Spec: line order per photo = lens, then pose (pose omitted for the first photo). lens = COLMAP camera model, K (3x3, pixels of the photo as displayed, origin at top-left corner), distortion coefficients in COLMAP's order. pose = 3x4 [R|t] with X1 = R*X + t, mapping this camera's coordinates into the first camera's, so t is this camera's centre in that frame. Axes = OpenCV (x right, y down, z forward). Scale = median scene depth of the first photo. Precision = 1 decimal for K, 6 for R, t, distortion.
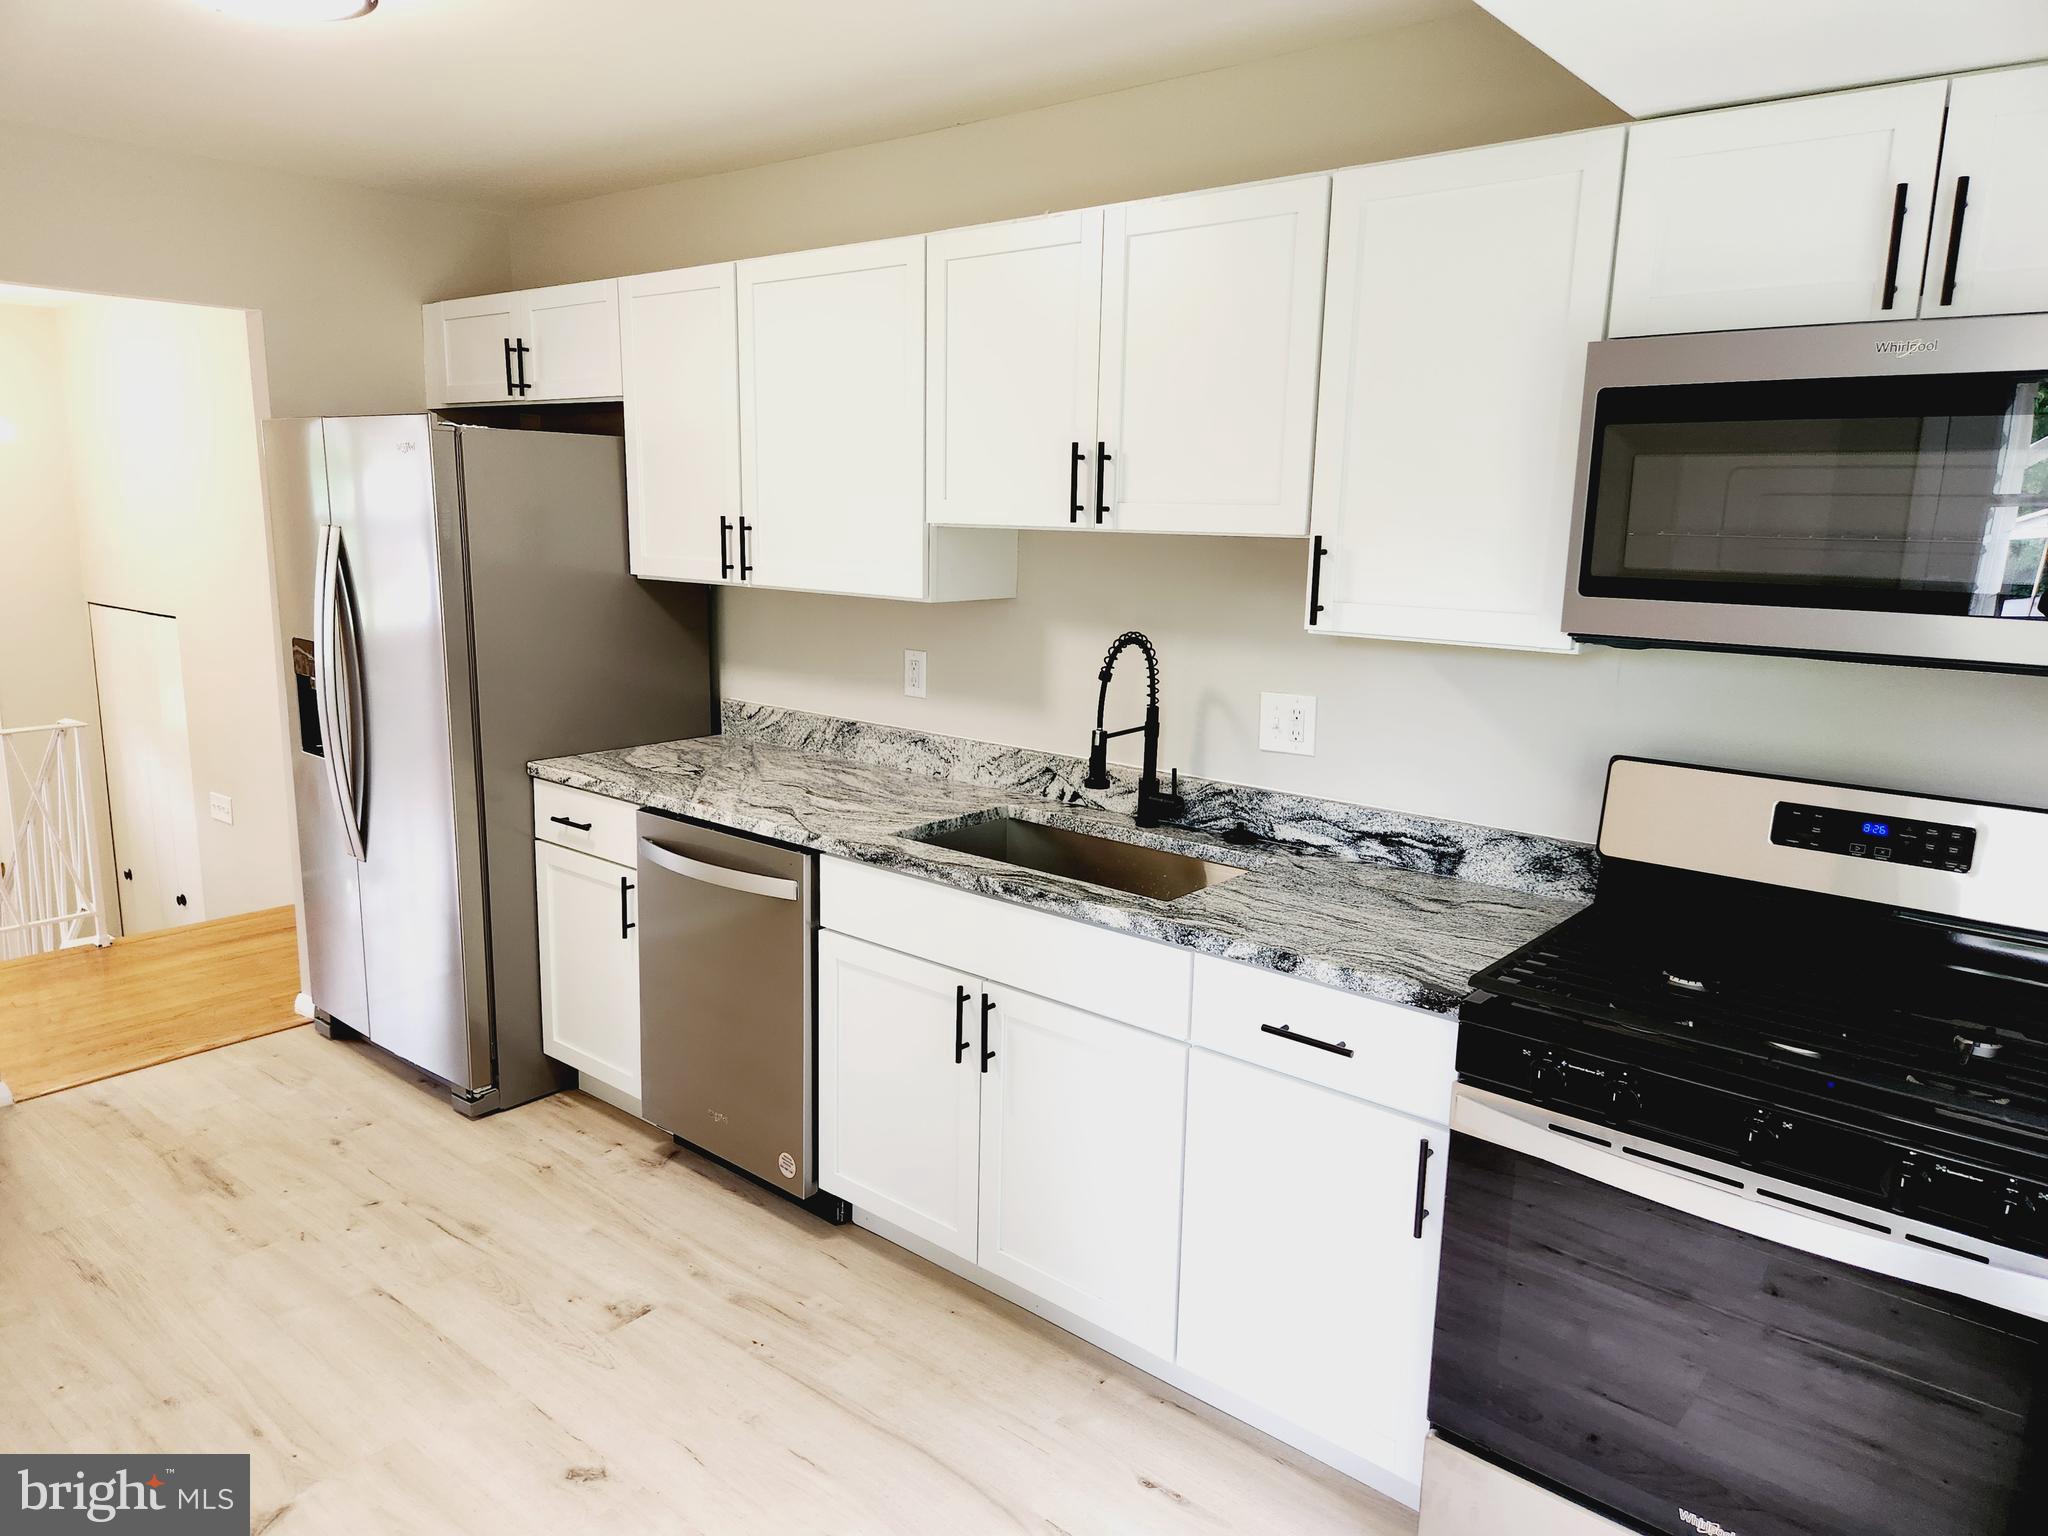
lens RADIAL K [[1354.2, 0, 1000.9], [0, 1354.2, 754.8], [0, 0, 1]] dist [0.081031, -0.073975]
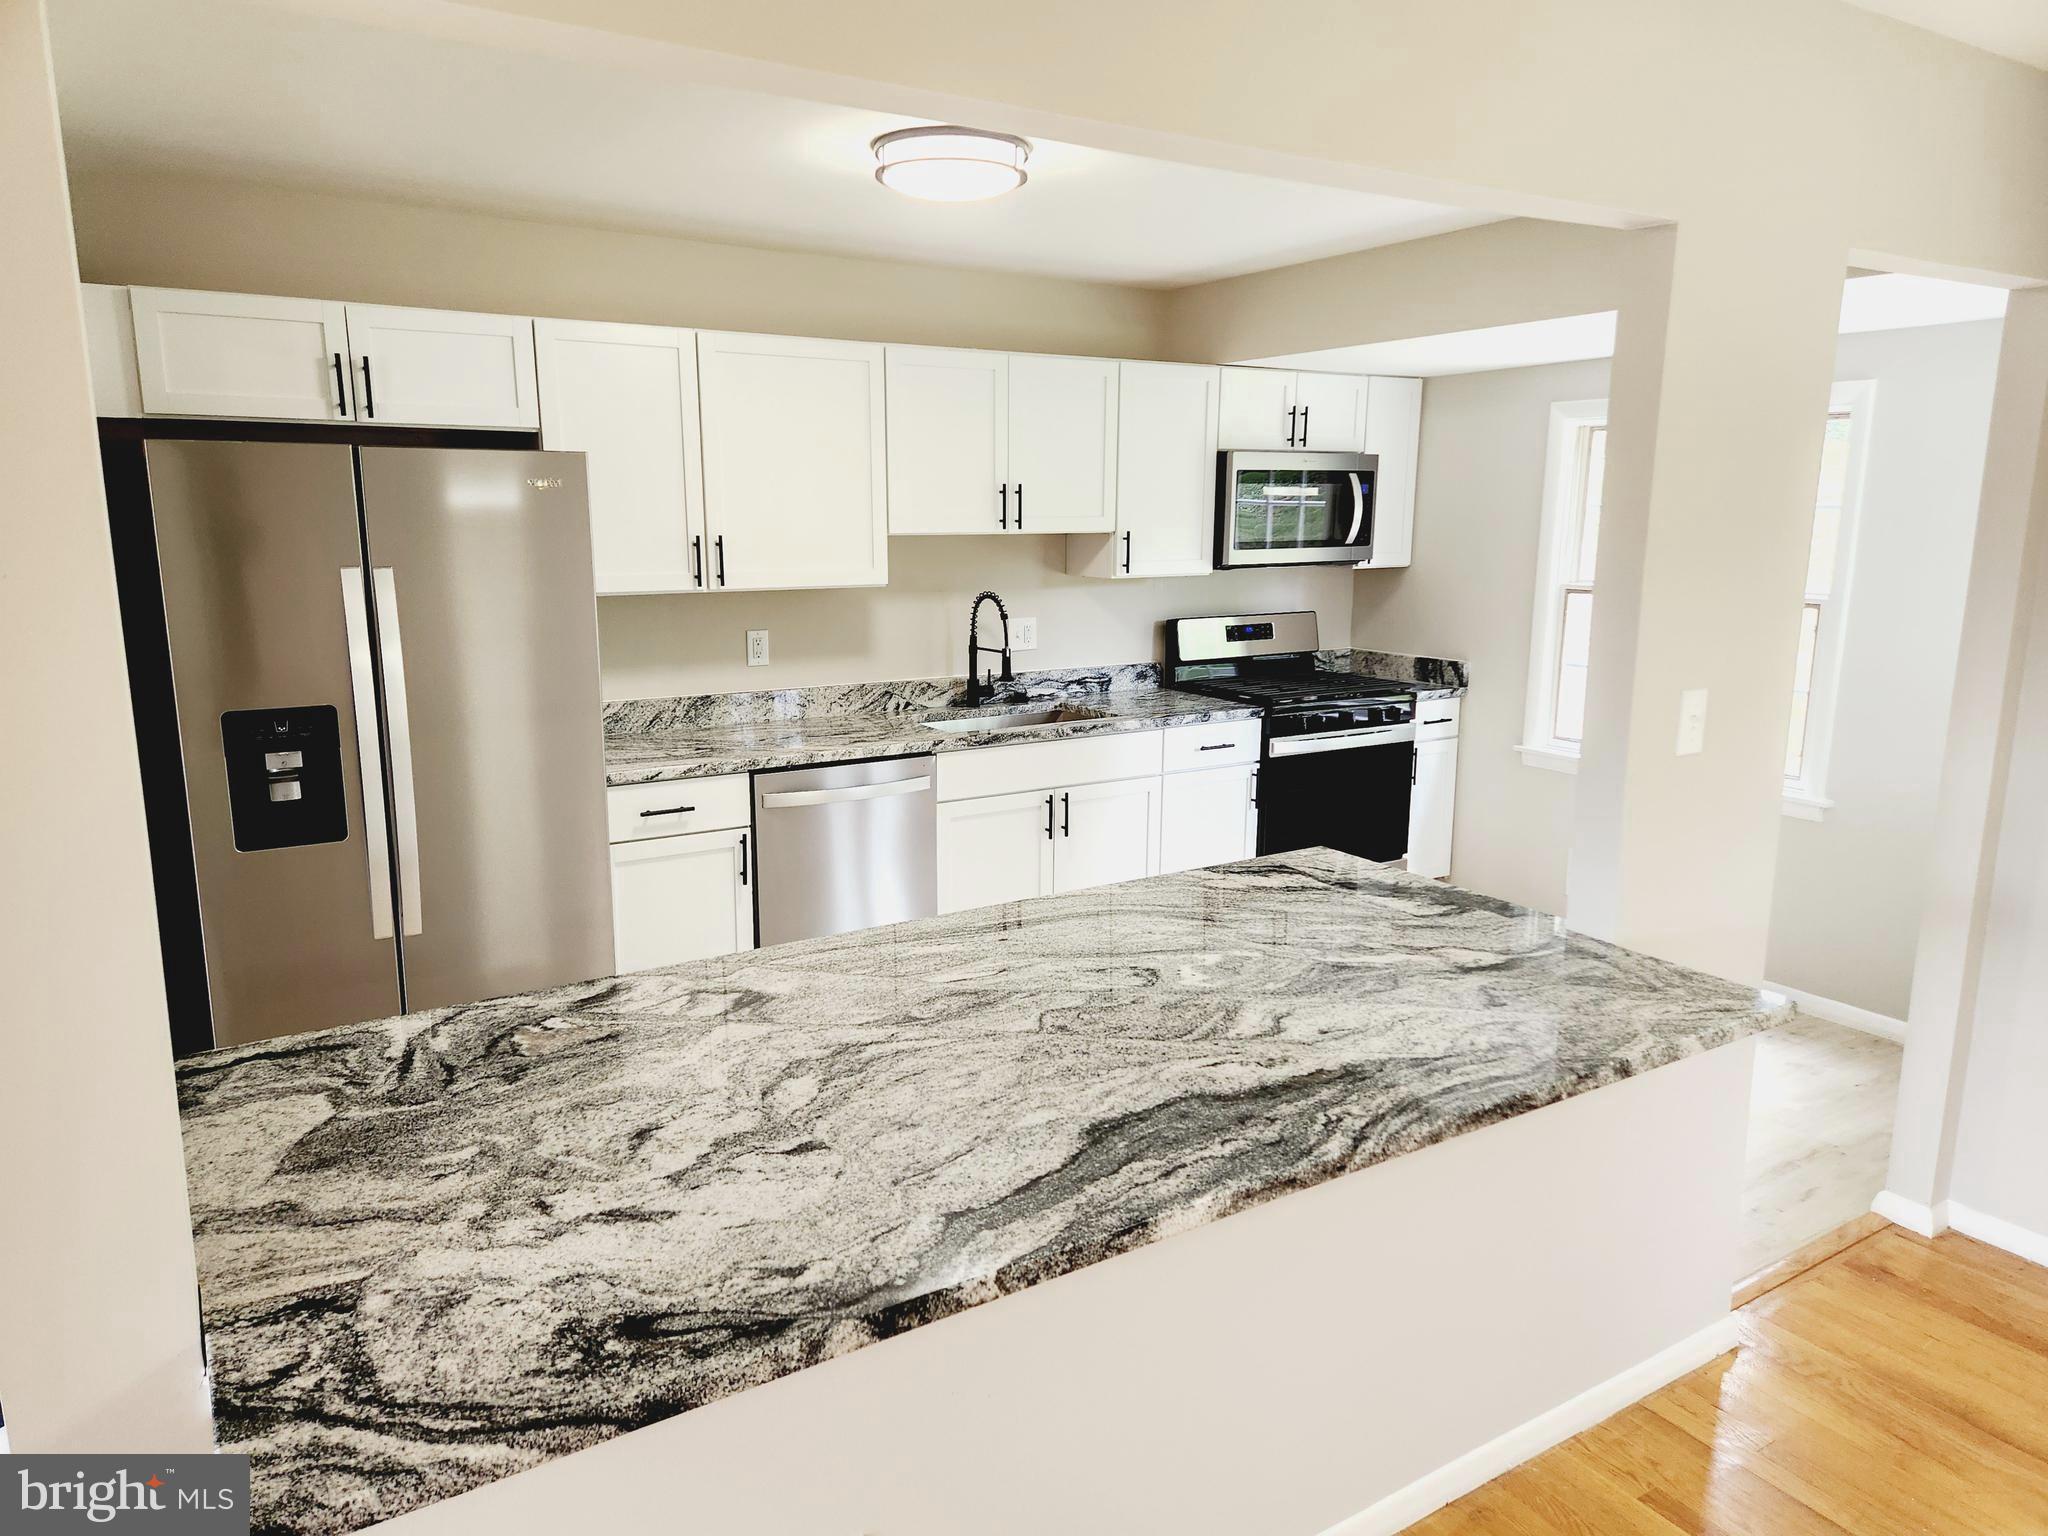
lens RADIAL K [[1354.2, 0, 1021.6], [0, 1354.2, 756.3], [0, 0, 1]] dist [0.081031, -0.073975]
pose [[0.303892, -0.196110, 0.932304, -1.427536], [0.175854, 0.973316, 0.147415, -0.123421], [-0.936336, 0.119152, 0.330269, 0.385342]]
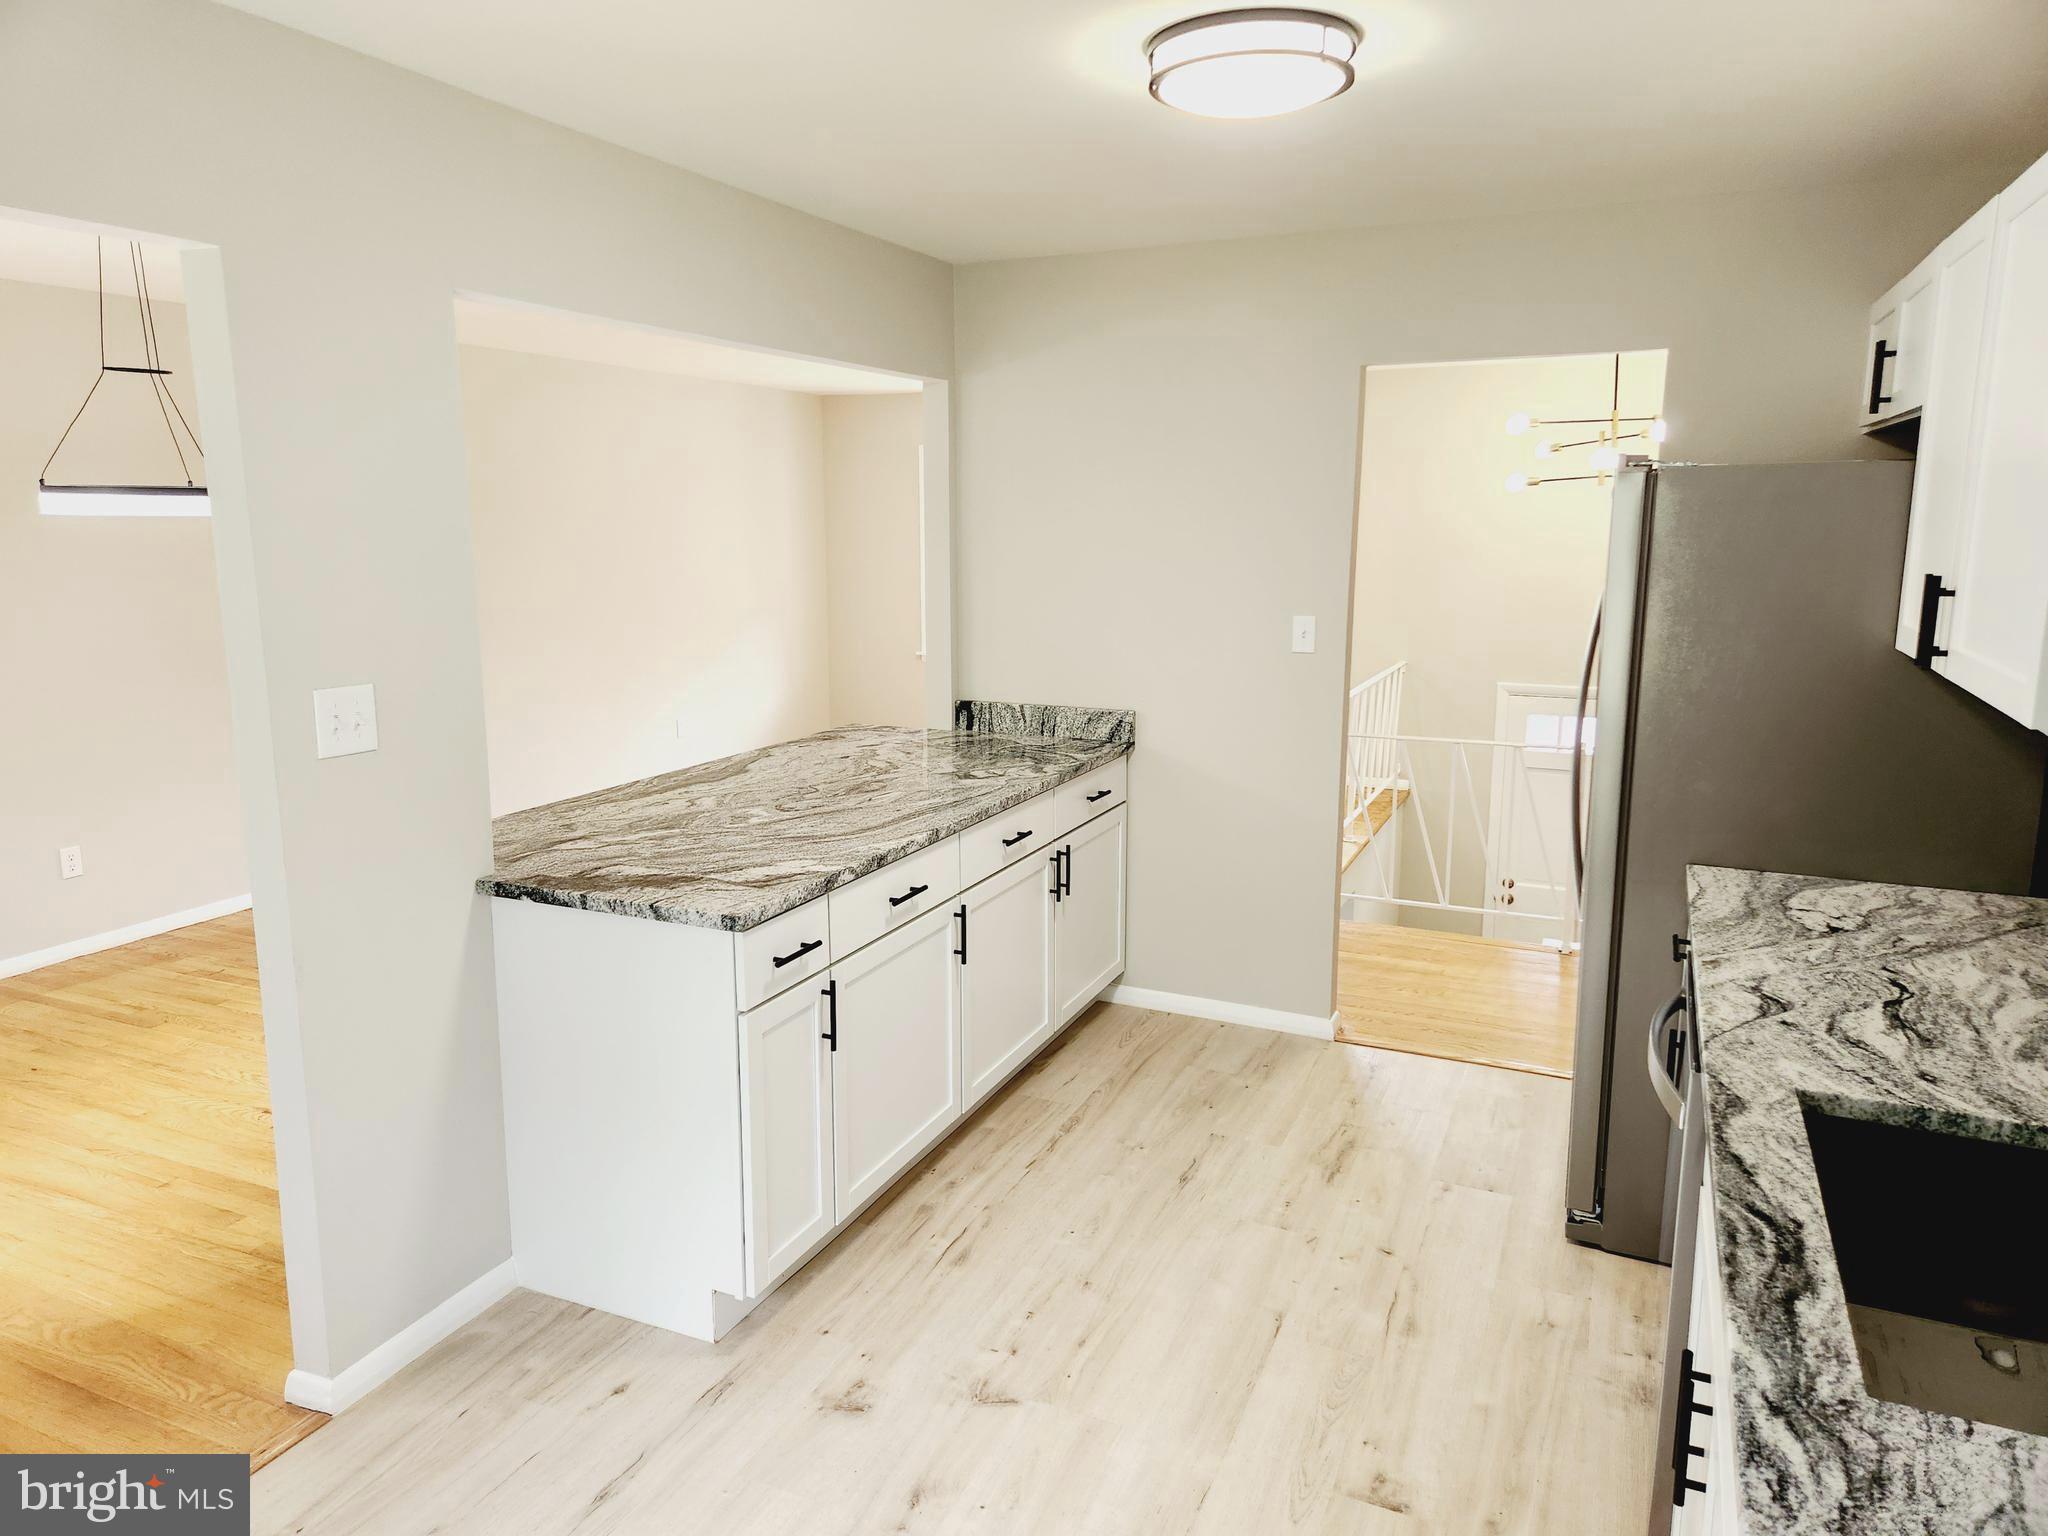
lens RADIAL K [[1354.2, 0, 1015.6], [0, 1354.2, 754.5], [0, 0, 1]] dist [0.081031, -0.073975]
pose [[0.265428, 0.152567, -0.951983, 0.380559], [-0.168926, 0.979485, 0.109875, -0.095970], [0.949217, 0.131650, 0.285755, 0.424643]]
